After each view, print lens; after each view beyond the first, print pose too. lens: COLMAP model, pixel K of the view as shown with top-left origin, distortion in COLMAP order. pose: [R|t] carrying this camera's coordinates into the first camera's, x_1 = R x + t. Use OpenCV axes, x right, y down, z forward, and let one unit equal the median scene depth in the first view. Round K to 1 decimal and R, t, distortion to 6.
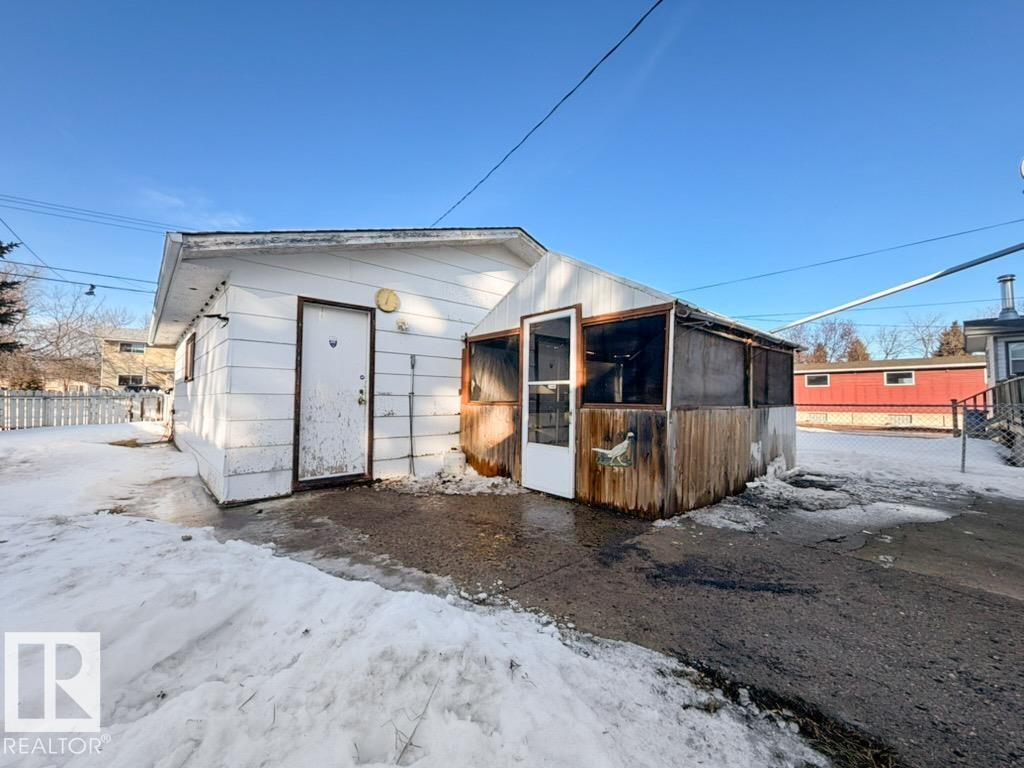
lens RADIAL K [[409.5, 0, 516.2], [0, 409.5, 381.7], [0, 0, 1]] dist [0.002036, 0.000249]
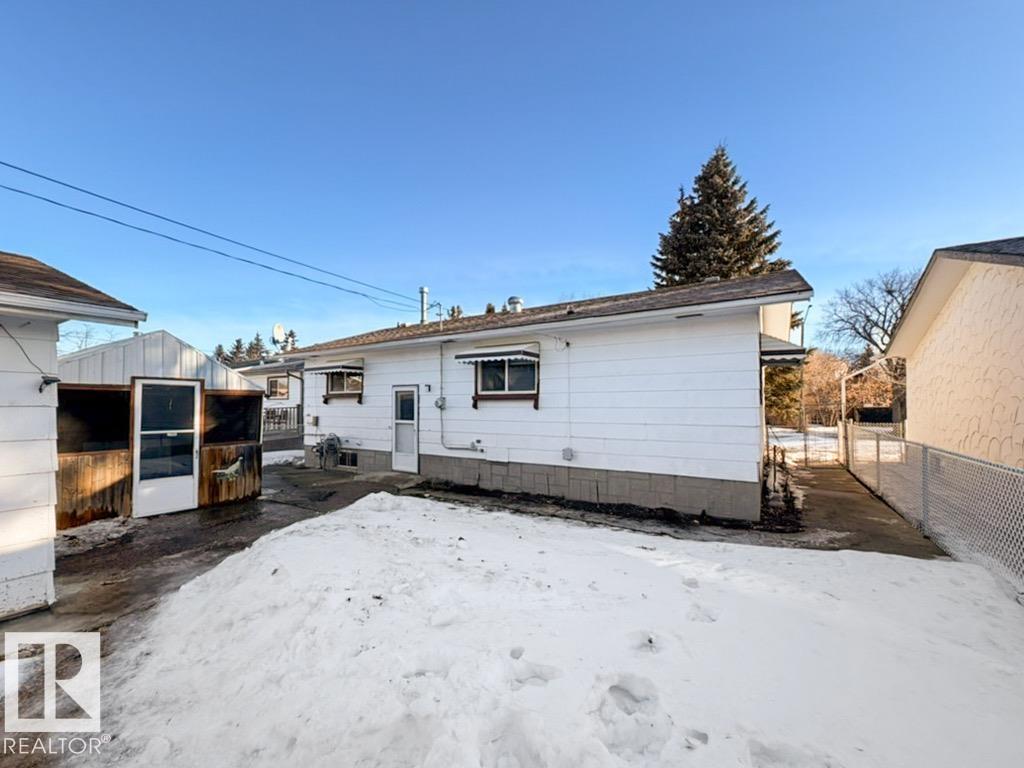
lens RADIAL K [[409.5, 0, 493.4], [0, 409.5, 398.2], [0, 0, 1]] dist [0.002036, 0.000249]
pose [[-0.227662, 0.012885, 0.973655, -1.590027], [-0.044237, 0.998743, -0.023561, -0.132195], [-0.972735, -0.048436, -0.226806, 0.292084]]
